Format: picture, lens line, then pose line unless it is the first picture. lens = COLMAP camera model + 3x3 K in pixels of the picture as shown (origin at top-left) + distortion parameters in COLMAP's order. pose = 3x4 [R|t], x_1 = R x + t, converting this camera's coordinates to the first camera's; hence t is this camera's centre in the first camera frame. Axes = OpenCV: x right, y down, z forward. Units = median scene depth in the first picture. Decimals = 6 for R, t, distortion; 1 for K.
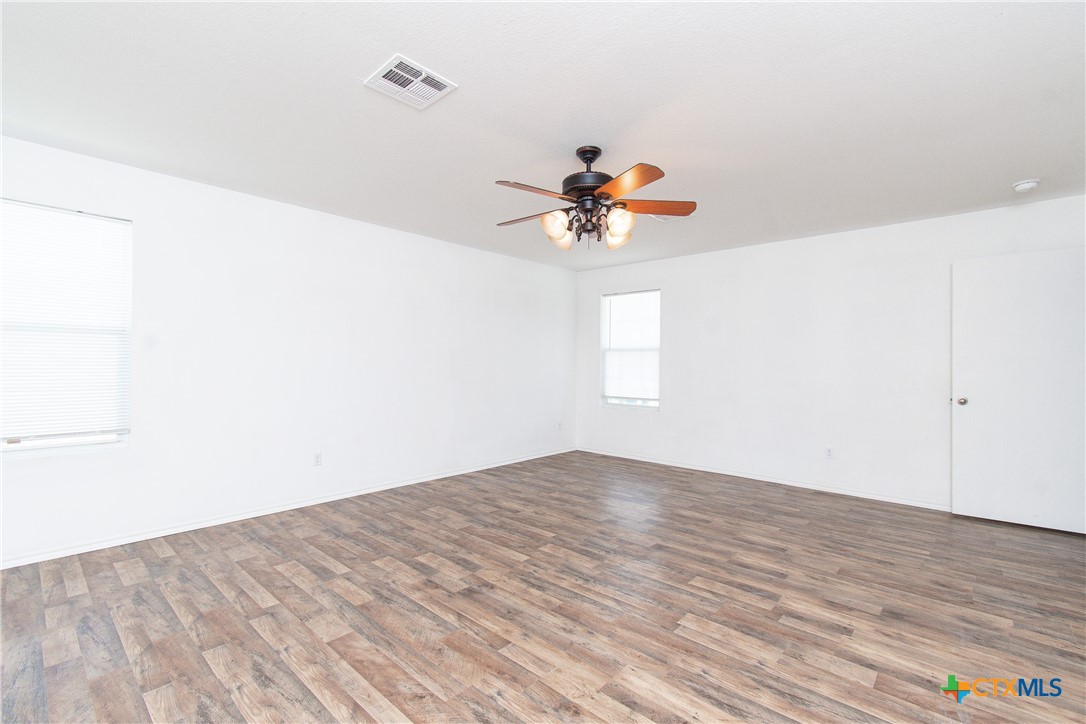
lens RADIAL K [[485.2, 0, 549.8], [0, 485.2, 366.0], [0, 0, 1]] dist [0.005087, -0.001925]
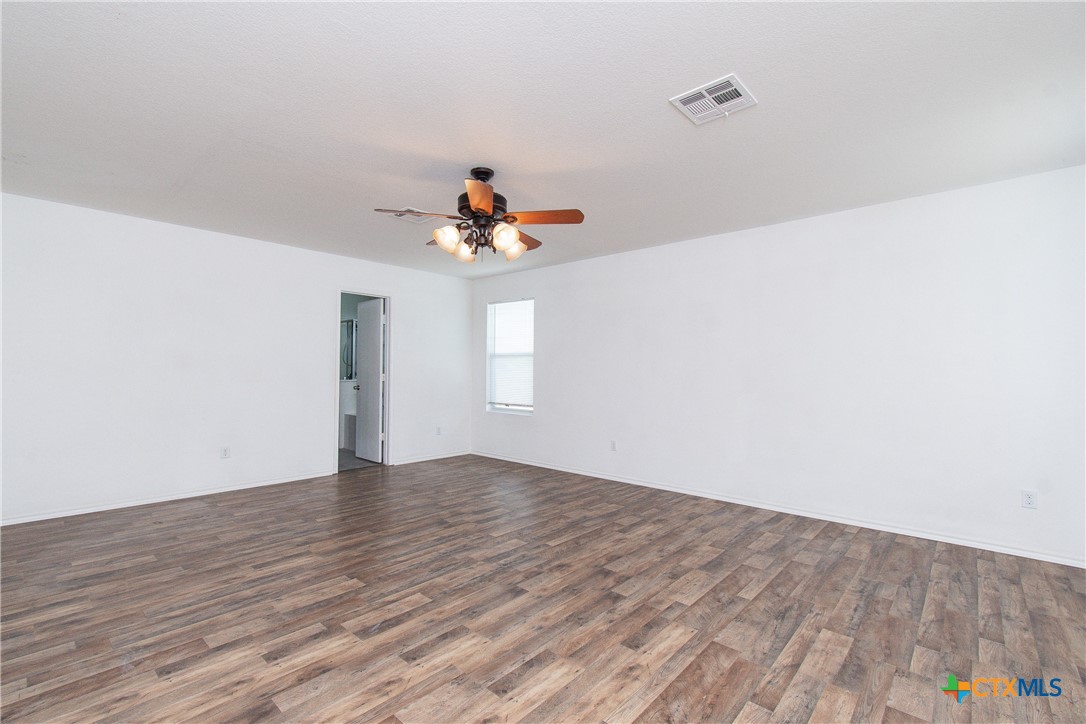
lens RADIAL K [[485.2, 0, 541.6], [0, 485.2, 368.7], [0, 0, 1]] dist [0.005087, -0.001925]
pose [[-0.018862, -0.013427, -0.999732, 1.262082], [-0.012588, 0.999834, -0.013191, 0.006438], [0.999743, 0.012336, -0.019028, 1.259942]]
